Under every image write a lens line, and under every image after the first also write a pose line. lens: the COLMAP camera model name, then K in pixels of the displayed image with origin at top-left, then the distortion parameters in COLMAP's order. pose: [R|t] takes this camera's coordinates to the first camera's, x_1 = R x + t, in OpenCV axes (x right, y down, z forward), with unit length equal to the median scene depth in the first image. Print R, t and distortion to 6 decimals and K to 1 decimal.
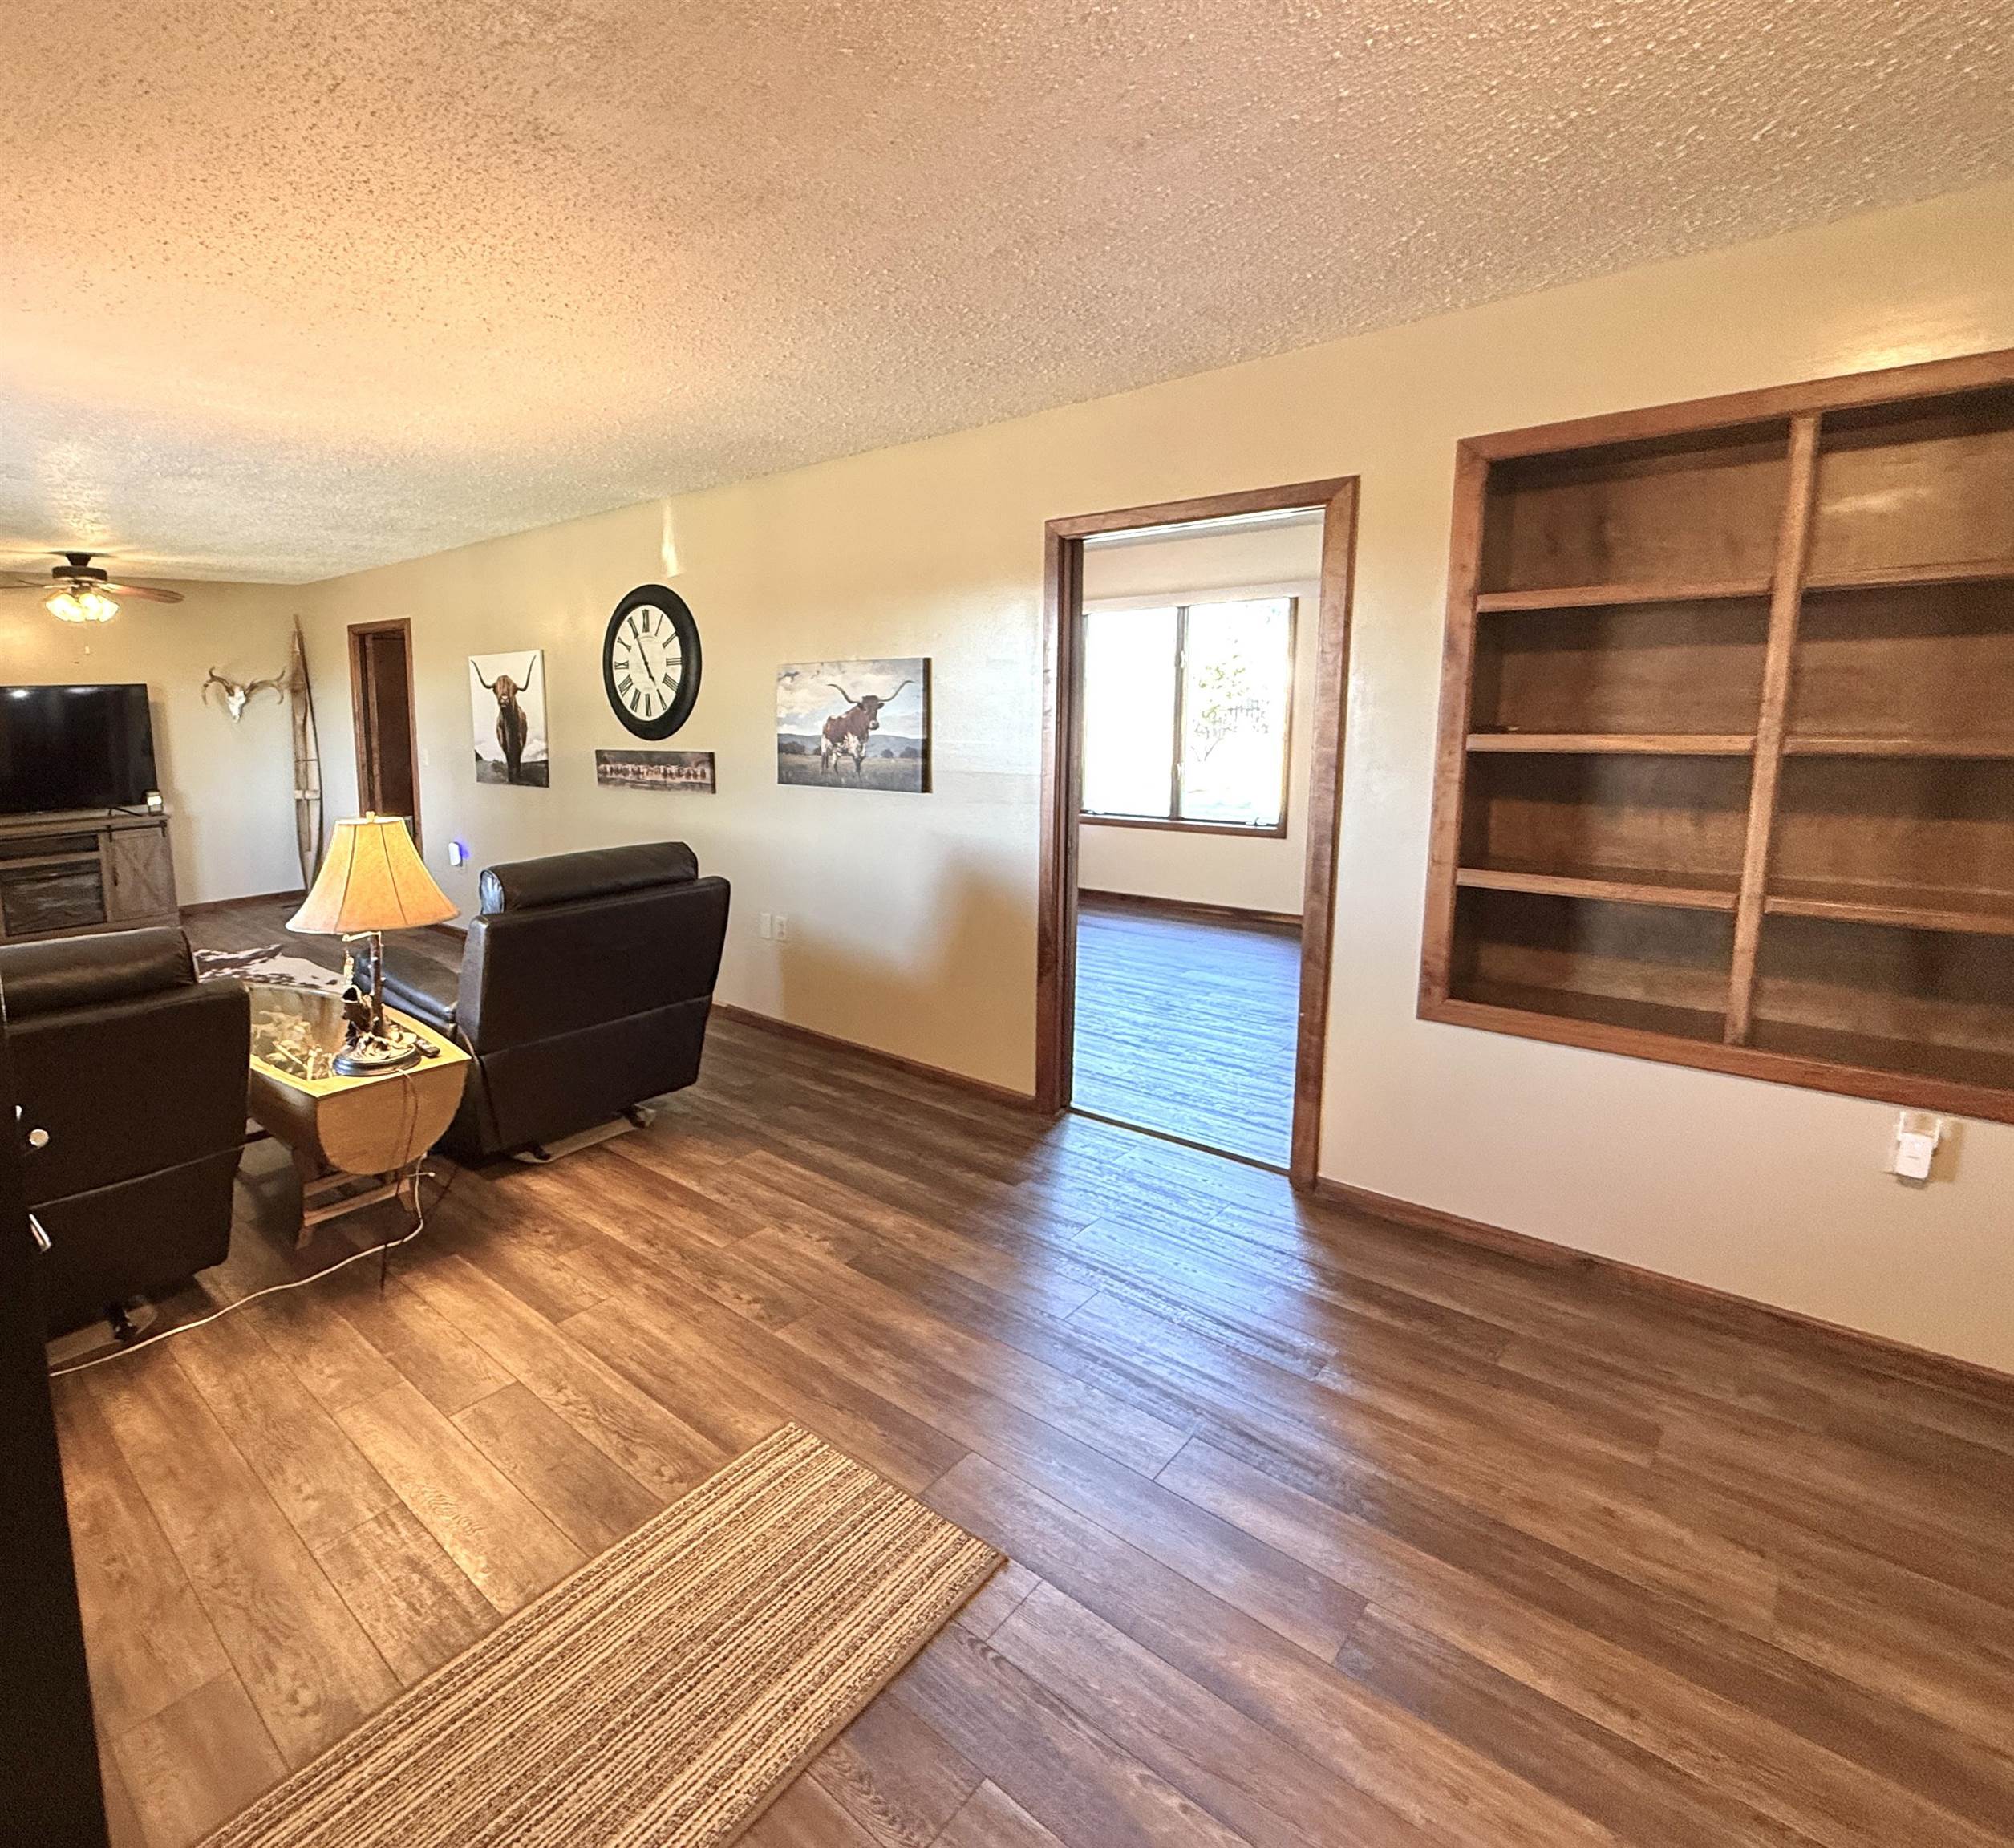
lens RADIAL K [[1065.5, 0, 706.2], [0, 1065.5, 846.1], [0, 0, 1]] dist [-0.000361, -0.000241]
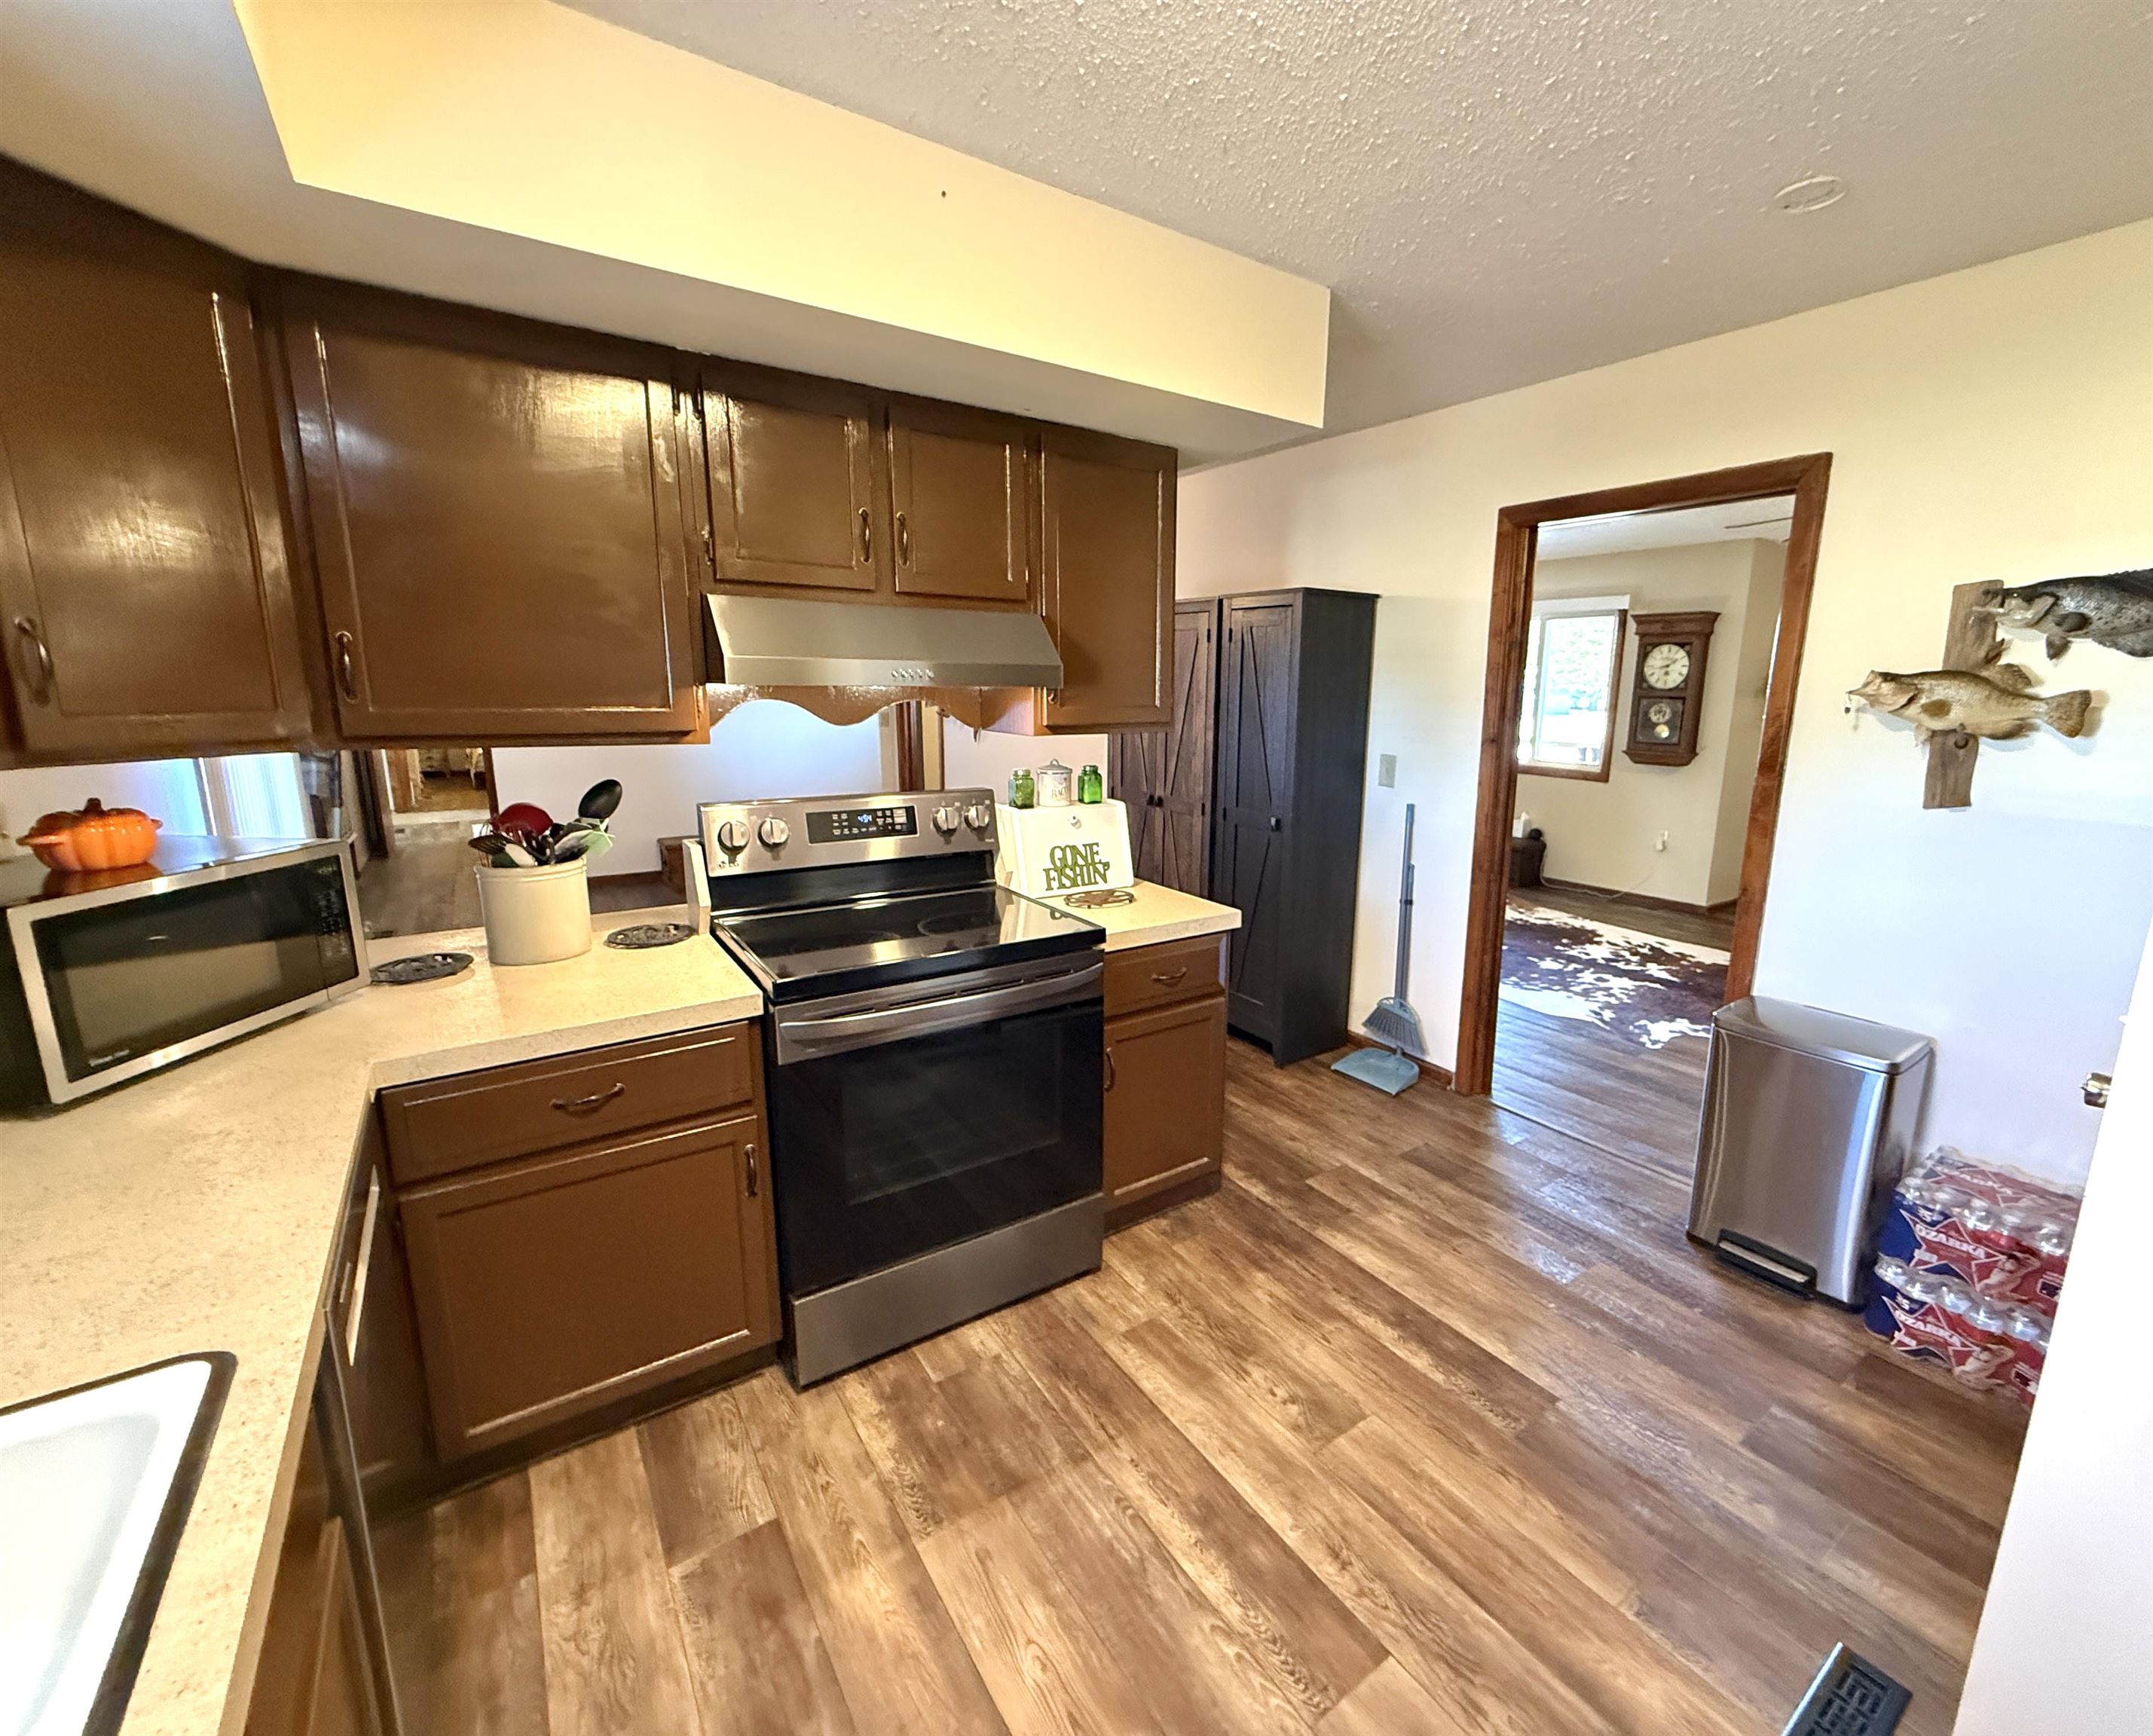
lens RADIAL K [[921.3, 0, 1147.1], [0, 921.3, 867.6], [0, 0, 1]] dist [-0.000928, -0.000676]
pose [[-0.993609, -0.012621, 0.112165, -0.241380], [0.025235, 0.943735, 0.329739, -0.333350], [-0.110016, 0.330463, -0.937385, 2.437721]]
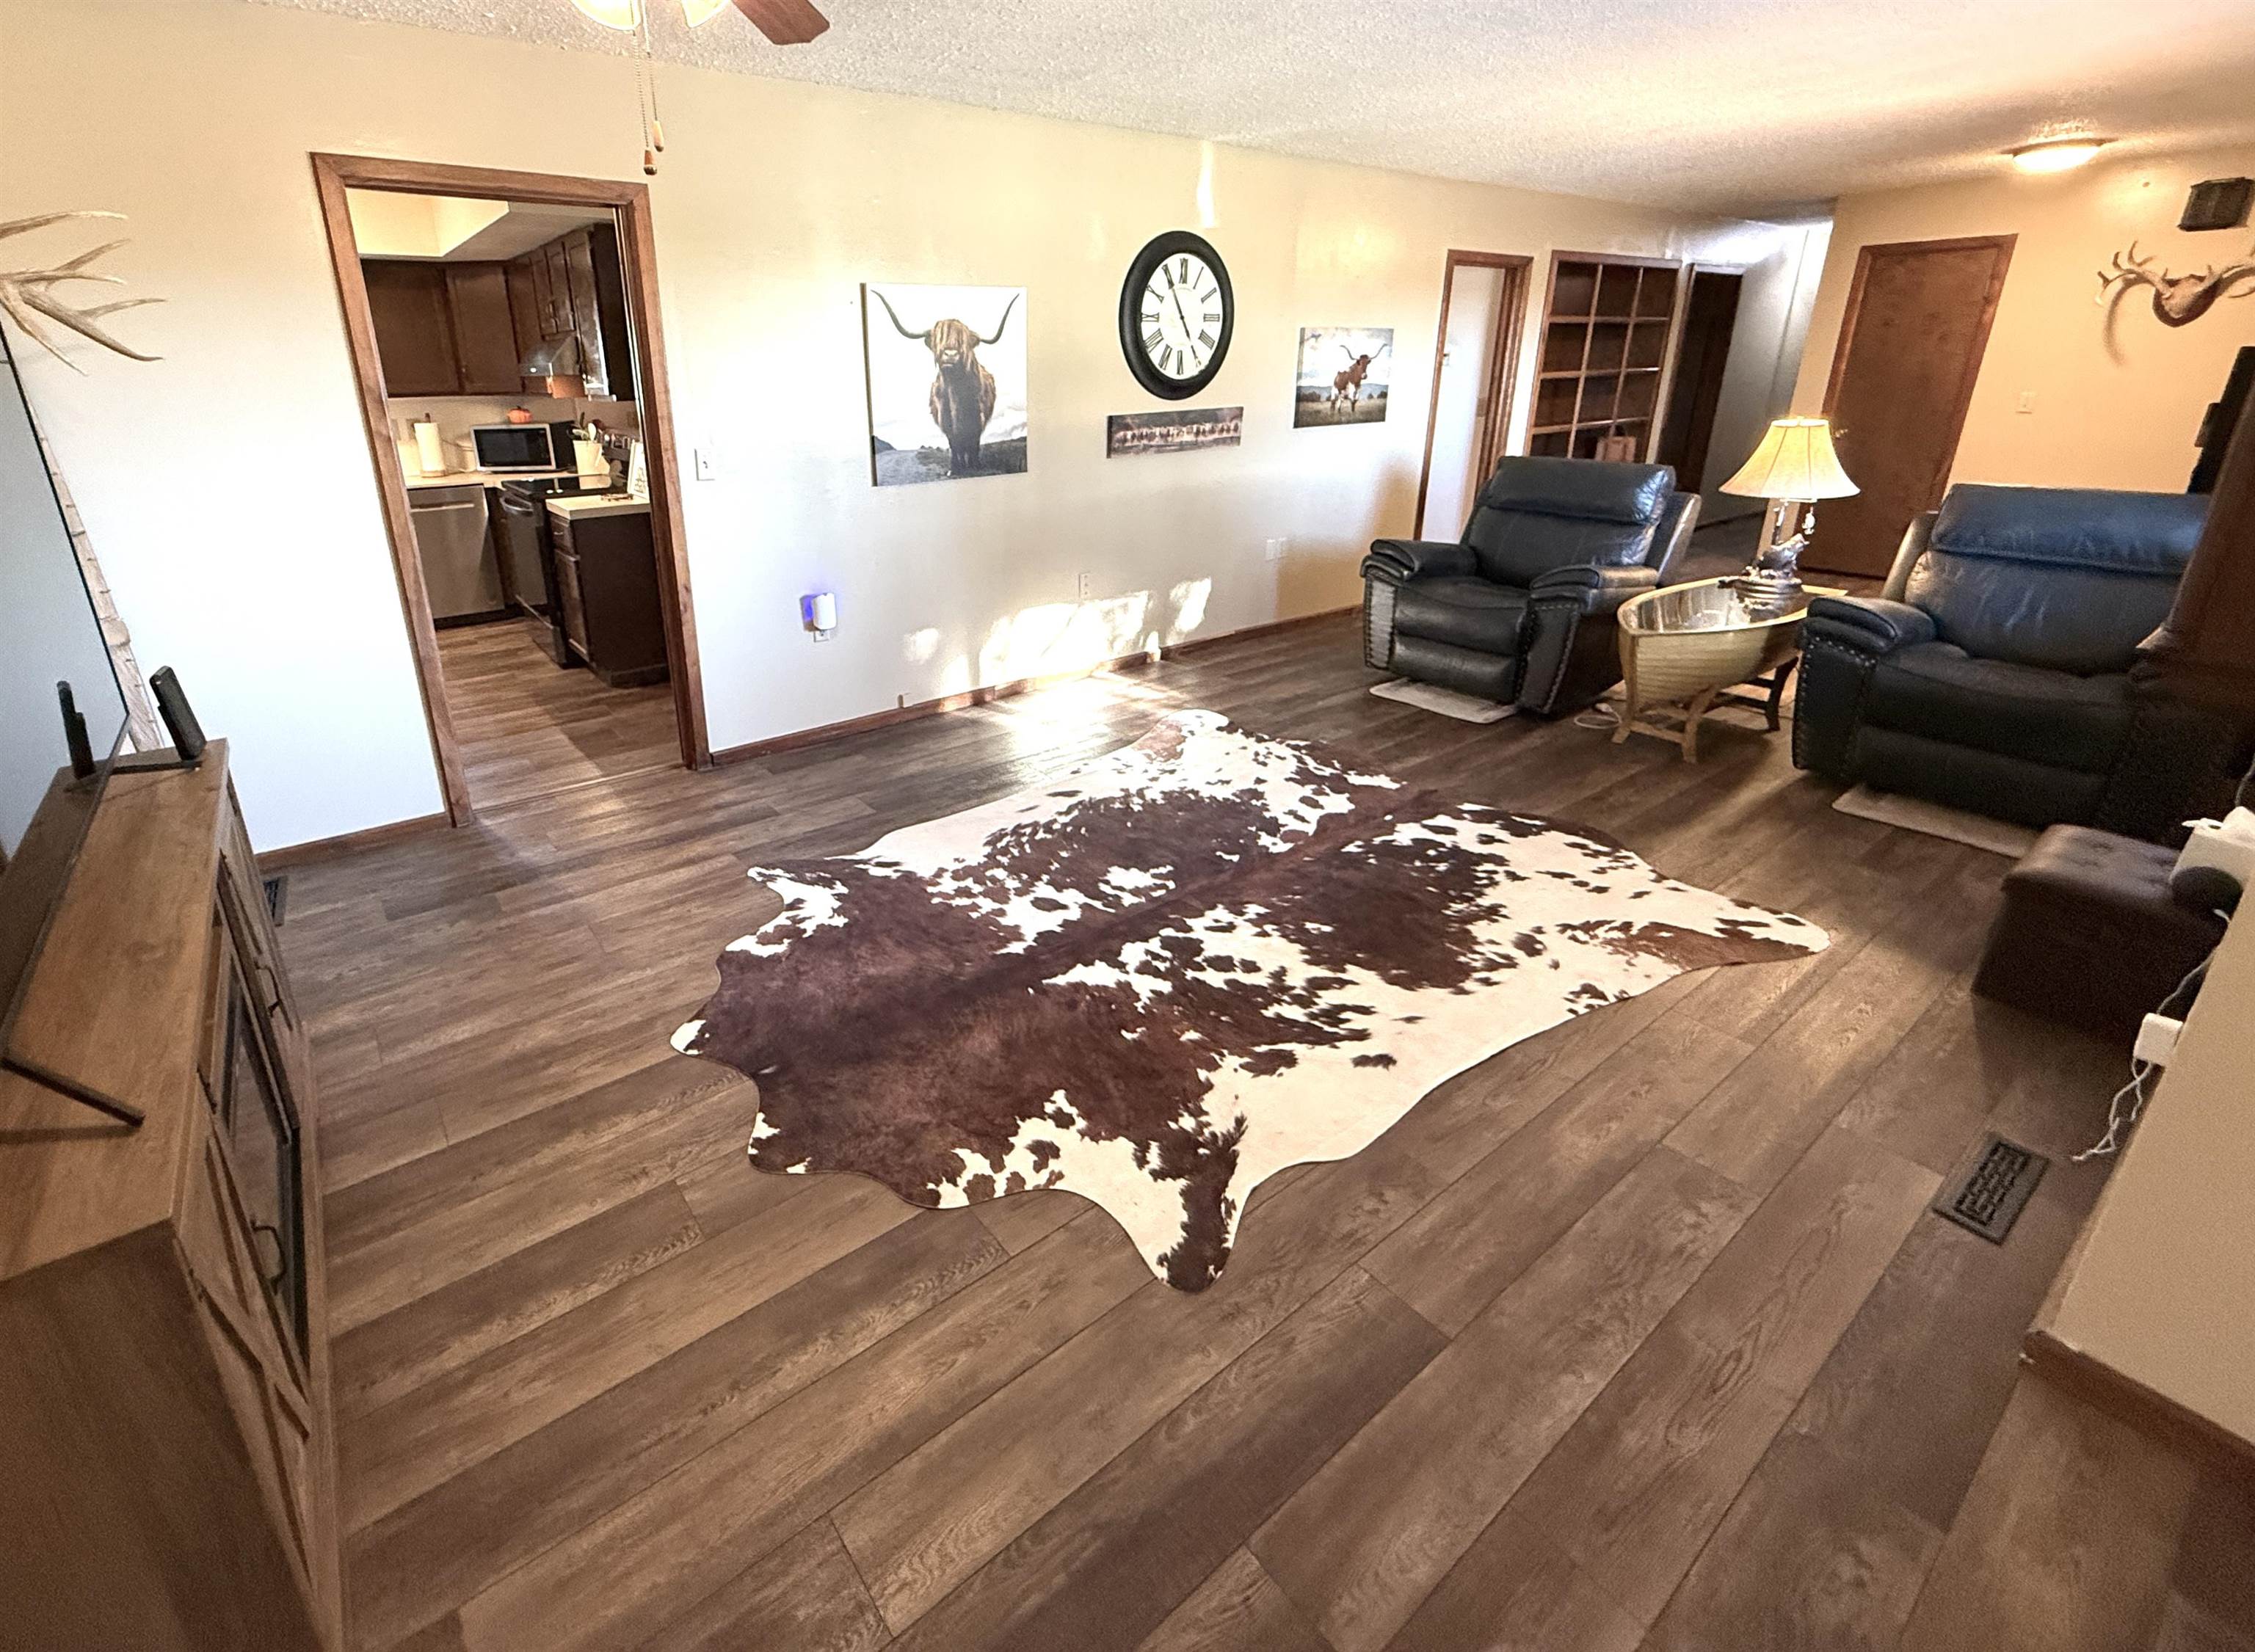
lens RADIAL K [[999.2, 0, 987.9], [0, 999.2, 712.7], [0, 0, 1]] dist [-0.002796, 0.000013]
pose [[0.127154, -0.305630, 0.943622, -1.269701], [0.154043, 0.945886, 0.285606, -0.142667], [-0.979848, 0.109043, 0.167353, 1.283421]]
